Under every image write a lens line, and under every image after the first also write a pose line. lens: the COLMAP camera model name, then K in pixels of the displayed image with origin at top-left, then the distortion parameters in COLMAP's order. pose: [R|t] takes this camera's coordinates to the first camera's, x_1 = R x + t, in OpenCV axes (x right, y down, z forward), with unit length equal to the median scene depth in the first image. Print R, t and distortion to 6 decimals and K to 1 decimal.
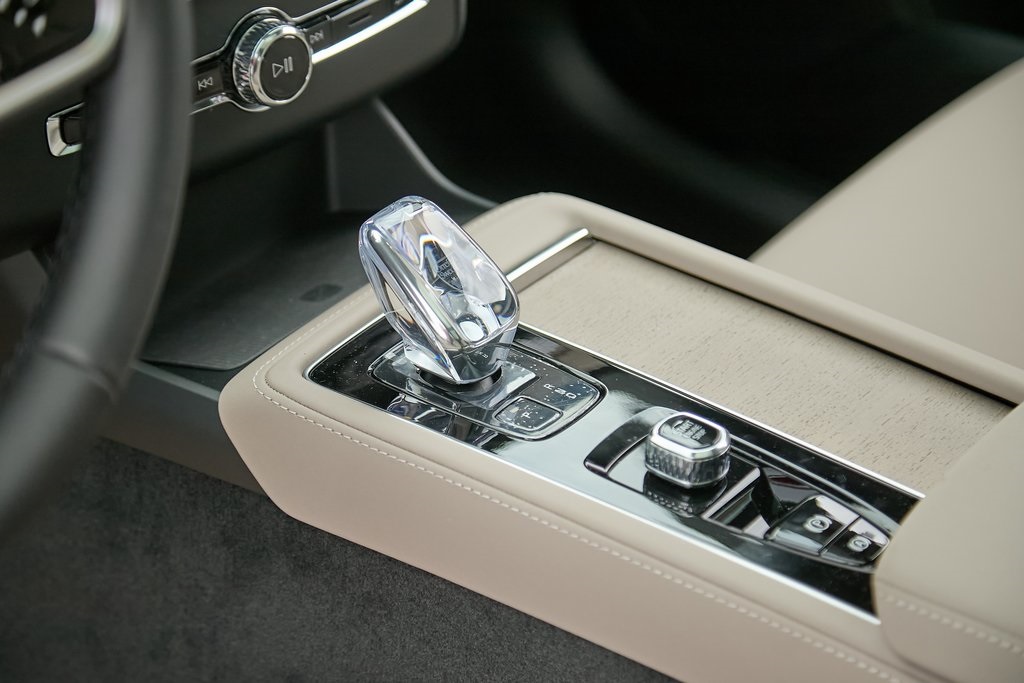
lens RADIAL K [[2776.5, 0, 506.2], [0, 2776.5, 342.3], [0, 0, 1]] dist [-0.077504, 0.000000]
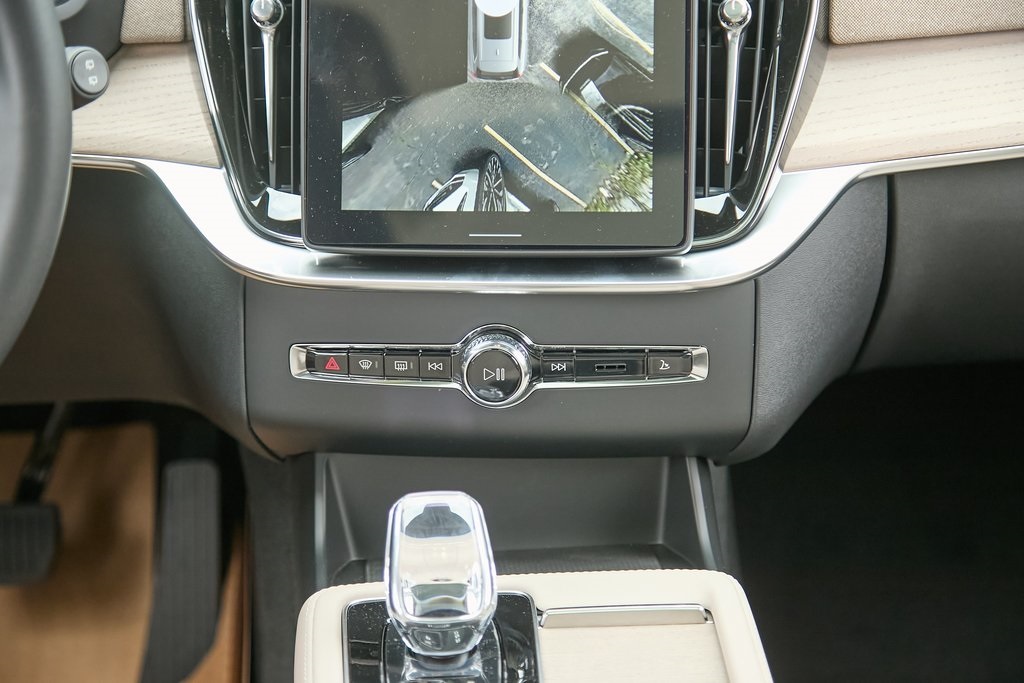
lens RADIAL K [[2276.0, 0, 530.4], [0, 2276.0, 357.8], [0, 0, 1]] dist [-0.046636, 0.000000]
pose [[0.644334, 0.266949, -0.716639, 0.635038], [-0.376657, 0.926331, 0.006405, -0.118073], [0.665555, 0.265800, 0.697414, 0.319396]]
